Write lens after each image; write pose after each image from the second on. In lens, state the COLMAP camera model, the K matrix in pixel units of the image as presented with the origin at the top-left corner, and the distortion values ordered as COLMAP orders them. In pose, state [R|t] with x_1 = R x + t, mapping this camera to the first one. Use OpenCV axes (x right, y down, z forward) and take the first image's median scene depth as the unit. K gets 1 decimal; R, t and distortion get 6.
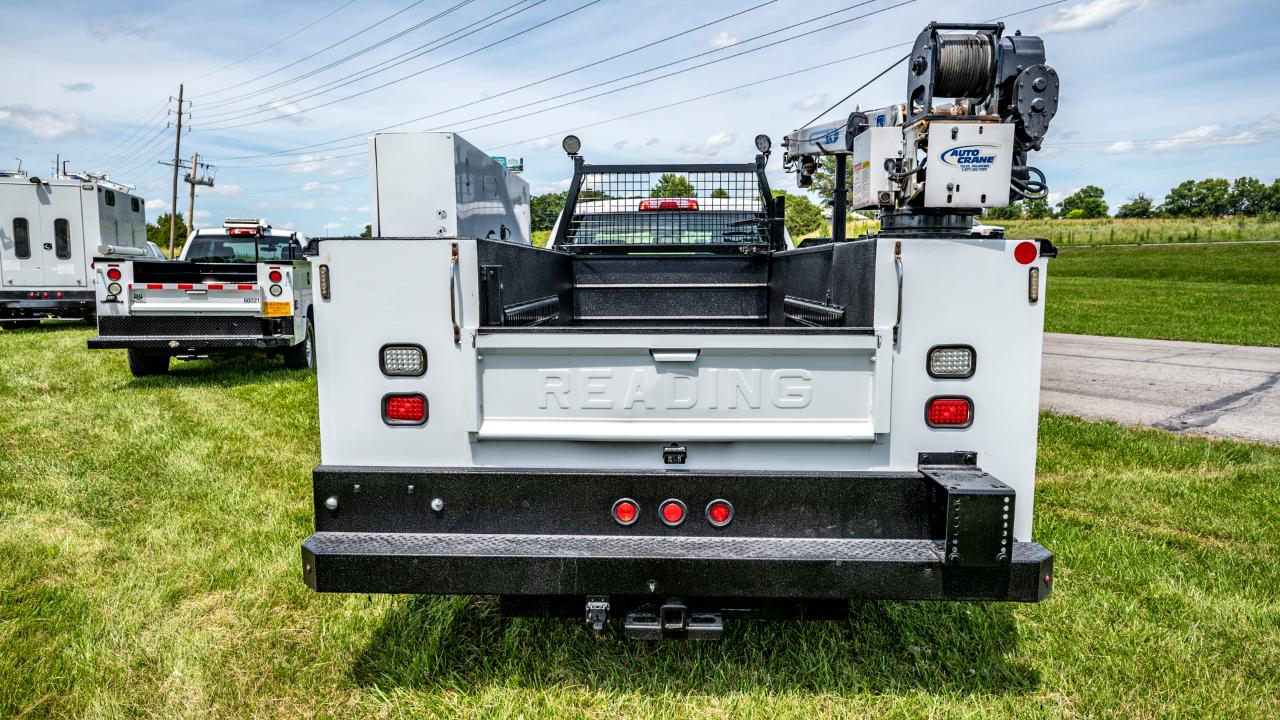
lens RADIAL K [[835.5, 0, 638.3], [0, 835.5, 360.8], [0, 0, 1]] dist [0.000253, -0.001722]
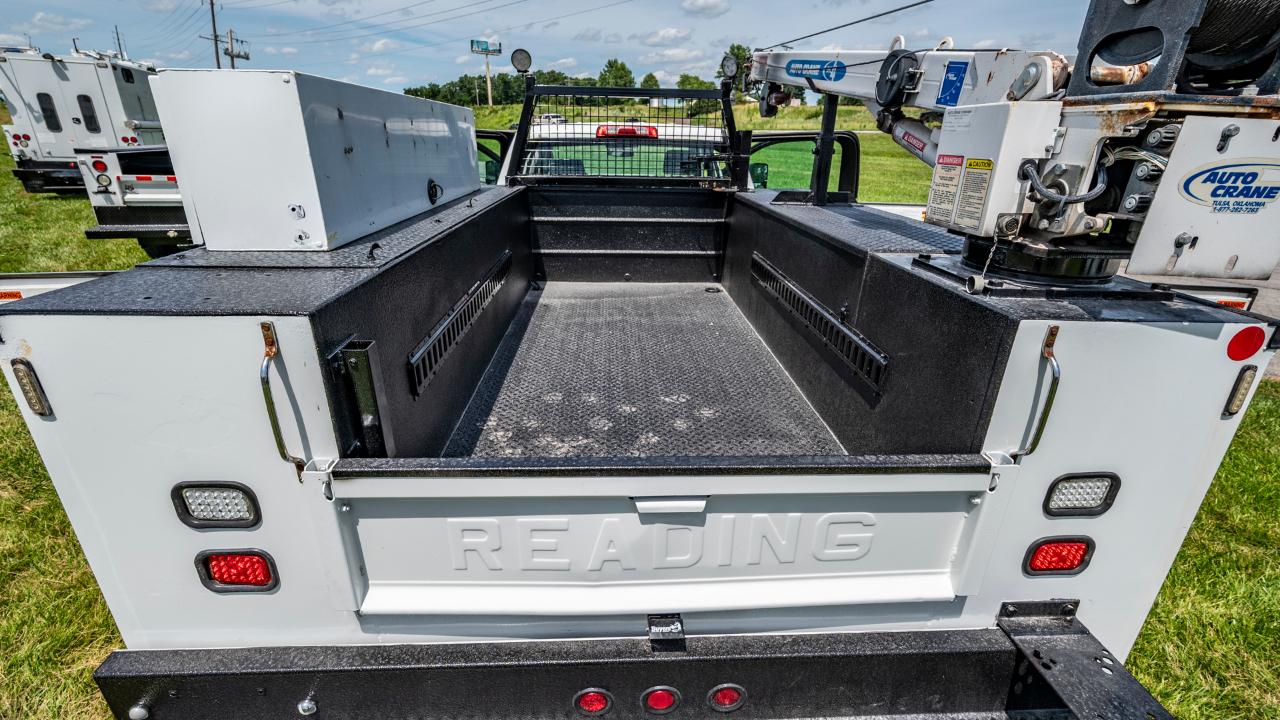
lens RADIAL K [[558.6, 0, 639.3], [0, 558.6, 361.3], [0, 0, 1]] dist [-0.001967, 0.000575]
pose [[0.996421, -0.009206, 0.084022, -0.012714], [-0.014002, 0.962342, 0.271482, -0.214678], [-0.083357, -0.271687, 0.958769, 0.623294]]
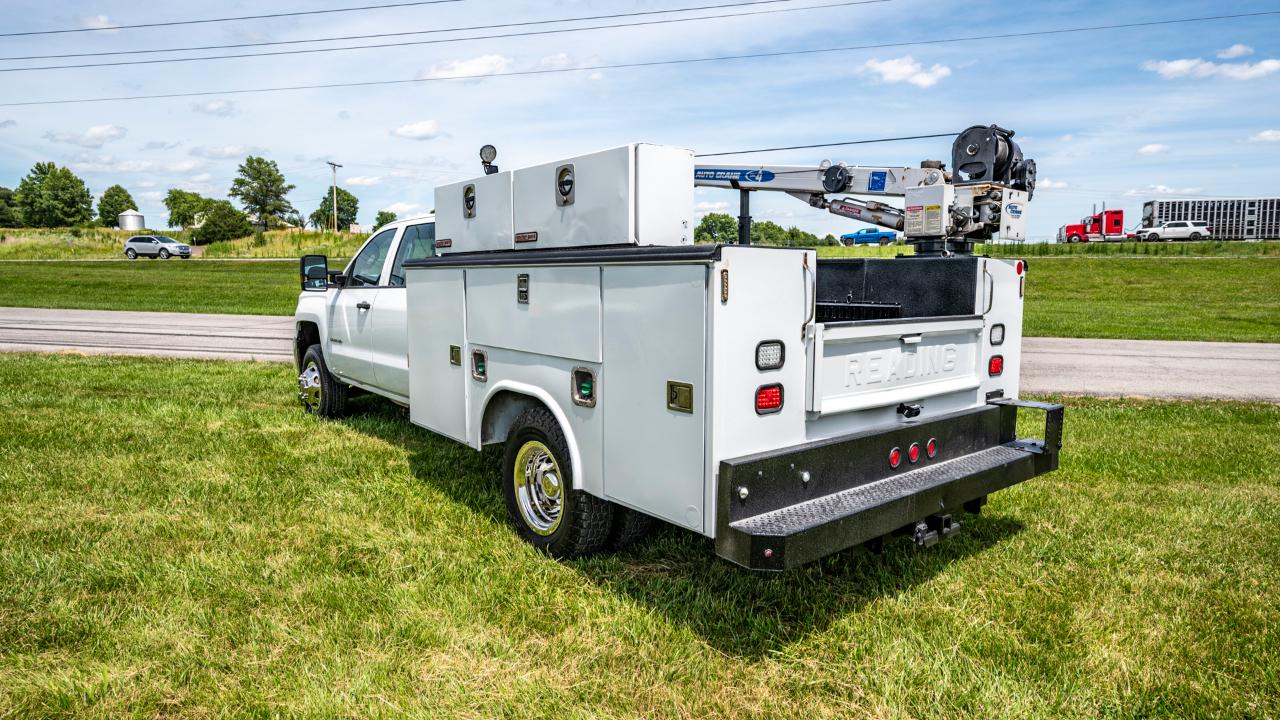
lens RADIAL K [[738.7, 0, 648.5], [0, 738.7, 356.7], [0, 0, 1]] dist [-0.004133, 0.001487]
pose [[0.749502, -0.064221, 0.658879, -1.067339], [0.063445, 0.997670, 0.025072, -0.034329], [-0.658954, 0.023011, 0.751831, 0.362731]]
